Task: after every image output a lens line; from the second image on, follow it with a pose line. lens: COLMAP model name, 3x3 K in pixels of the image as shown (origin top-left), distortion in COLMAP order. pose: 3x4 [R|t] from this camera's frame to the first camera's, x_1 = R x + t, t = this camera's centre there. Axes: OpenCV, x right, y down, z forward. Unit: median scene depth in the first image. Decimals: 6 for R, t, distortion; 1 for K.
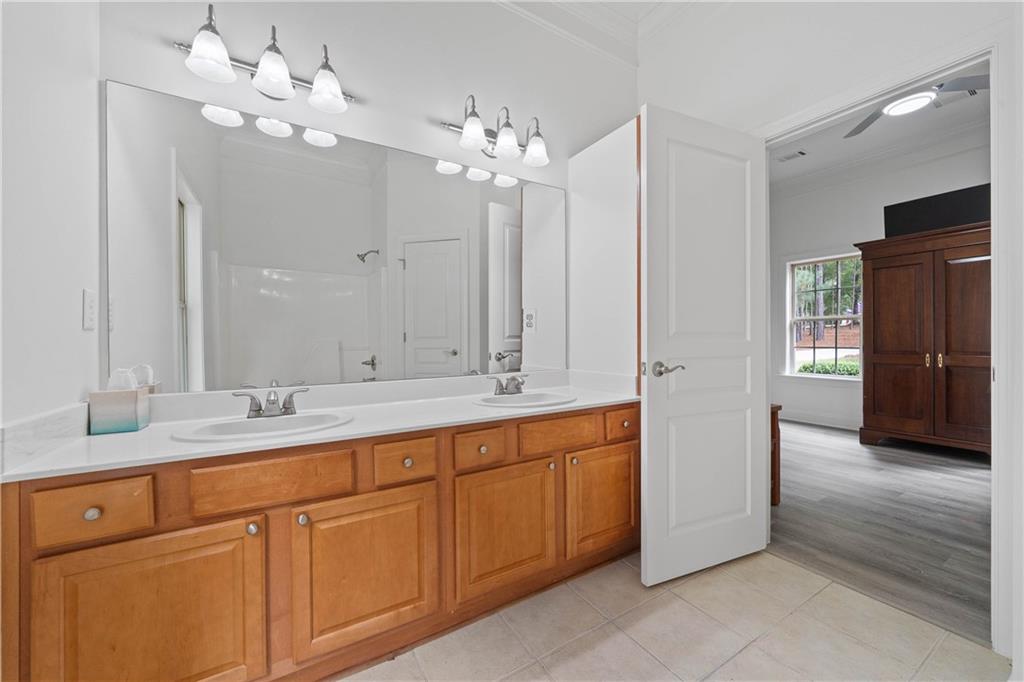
lens RADIAL K [[384.0, 0, 512.0], [0, 384.0, 341.0], [0, 0, 1]] dist [-0.000365, -0.000143]
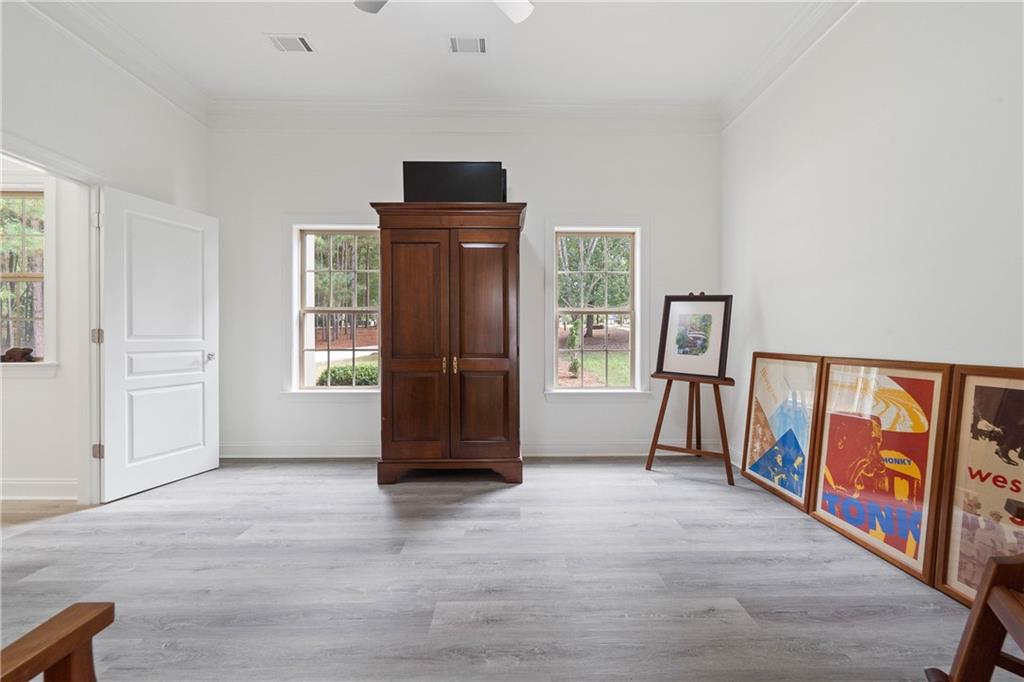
lens RADIAL K [[384.0, 0, 512.0], [0, 384.0, 341.0], [0, 0, 1]] dist [-0.000365, -0.000143]
pose [[0.482752, -0.007518, 0.875725, 0.412889], [-0.002501, 0.999947, 0.009963, -0.007493], [-0.875754, -0.007000, 0.482708, 0.448453]]
